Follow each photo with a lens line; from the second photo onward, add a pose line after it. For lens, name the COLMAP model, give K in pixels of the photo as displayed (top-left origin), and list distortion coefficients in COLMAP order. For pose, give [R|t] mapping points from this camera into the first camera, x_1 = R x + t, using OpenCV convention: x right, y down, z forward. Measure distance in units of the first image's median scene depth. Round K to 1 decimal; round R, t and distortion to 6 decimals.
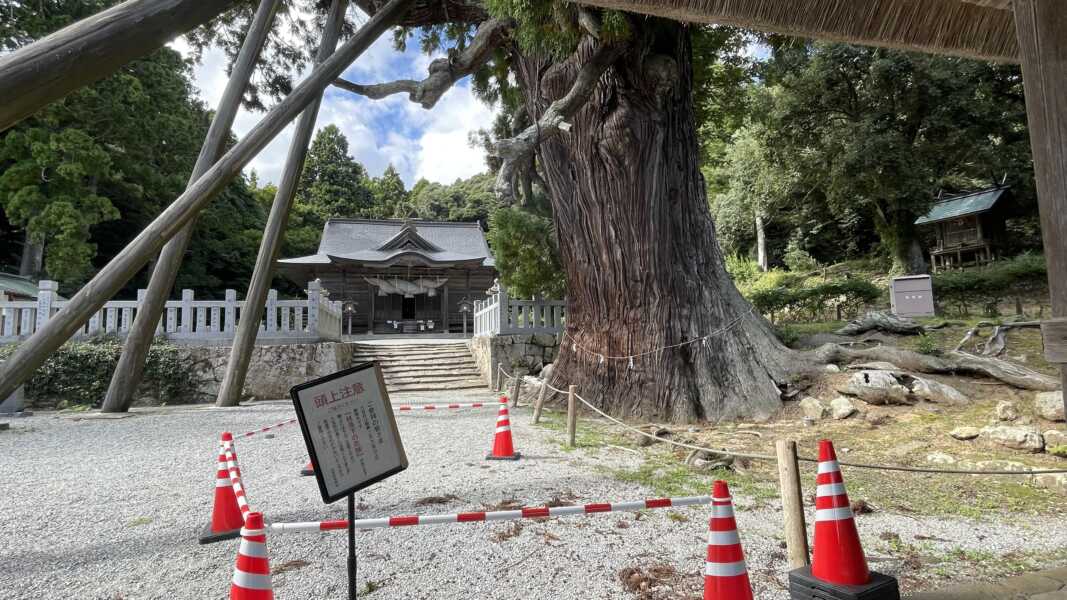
lens RADIAL K [[509.7, 0, 533.5], [0, 509.7, 300.0], [0, 0, 1]] dist [-0.000479, -0.000044]
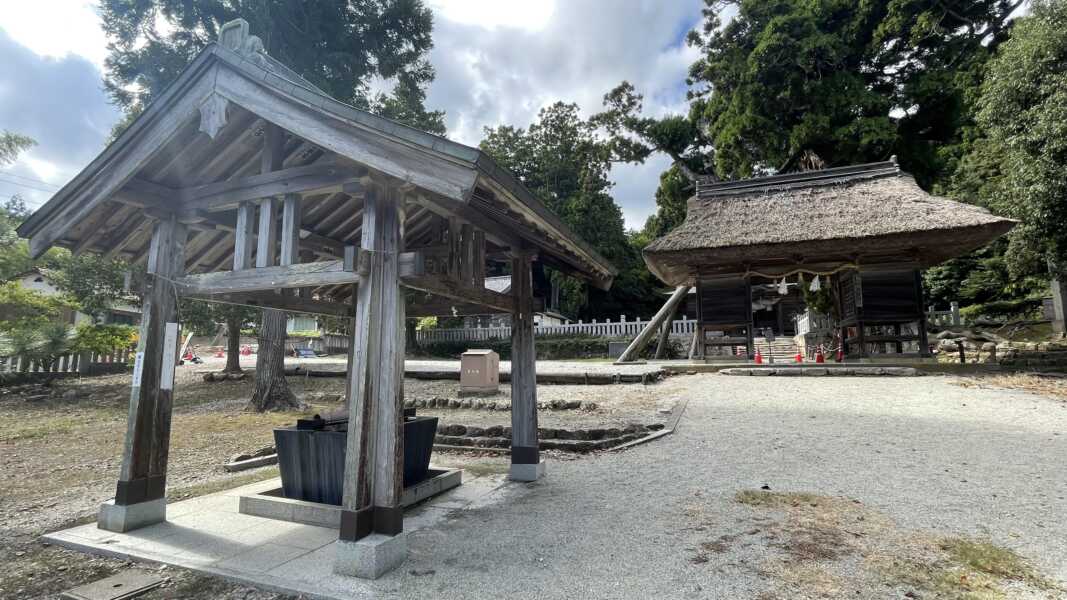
lens RADIAL K [[509.7, 0, 533.5], [0, 509.7, 300.0], [0, 0, 1]] dist [-0.000479, -0.000044]
pose [[0.811417, -0.053380, -0.582025, 0.172295], [0.042139, 0.998572, -0.032836, -0.031264], [0.582947, 0.002118, 0.812507, -0.966878]]
